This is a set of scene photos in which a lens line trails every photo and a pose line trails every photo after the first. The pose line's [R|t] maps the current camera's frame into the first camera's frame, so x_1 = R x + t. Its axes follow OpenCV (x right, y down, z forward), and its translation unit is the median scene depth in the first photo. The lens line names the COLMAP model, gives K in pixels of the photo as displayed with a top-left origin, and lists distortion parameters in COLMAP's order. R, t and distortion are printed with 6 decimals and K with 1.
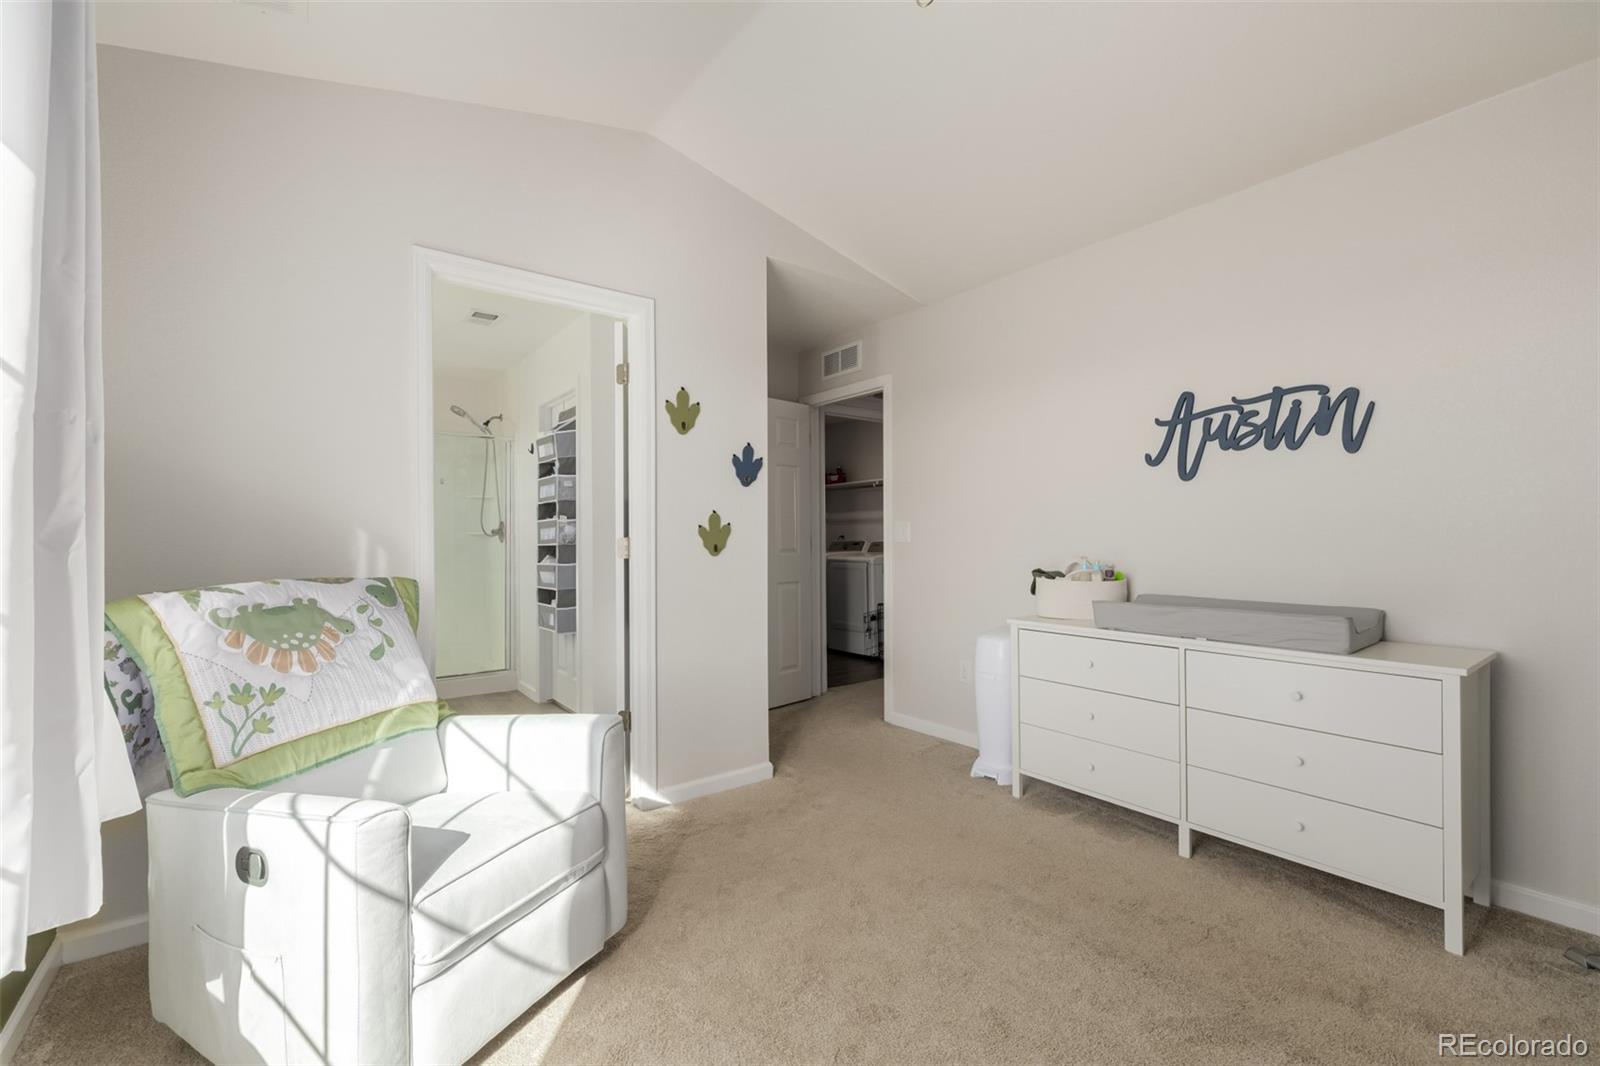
lens RADIAL K [[662.8, 0, 804.5], [0, 662.8, 537.3], [0, 0, 1]] dist [-0.000065, -0.000073]
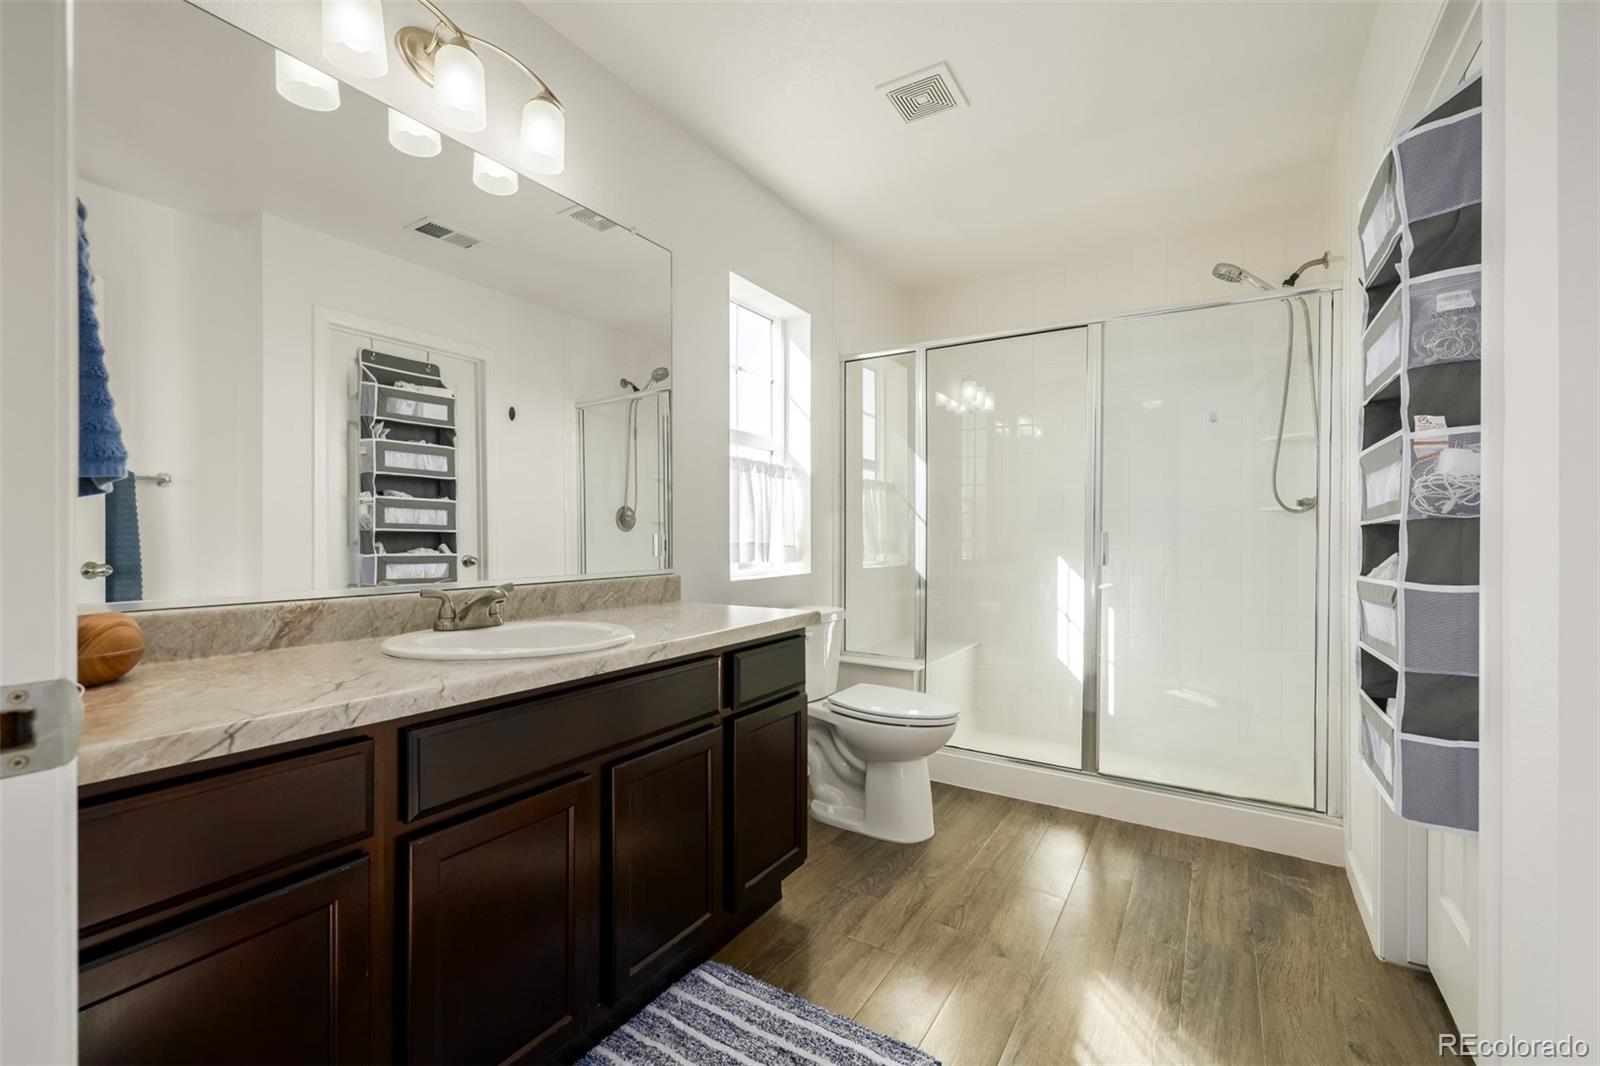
lens RADIAL K [[677.5, 0, 800.0], [0, 677.5, 533.0], [0, 0, 1]] dist [0.000696, -0.000046]
pose [[0.344274, -0.005960, -0.938850, -0.177050], [0.002094, 0.999982, -0.005581, 0.018458], [0.938867, -0.000044, 0.344281, 0.626270]]
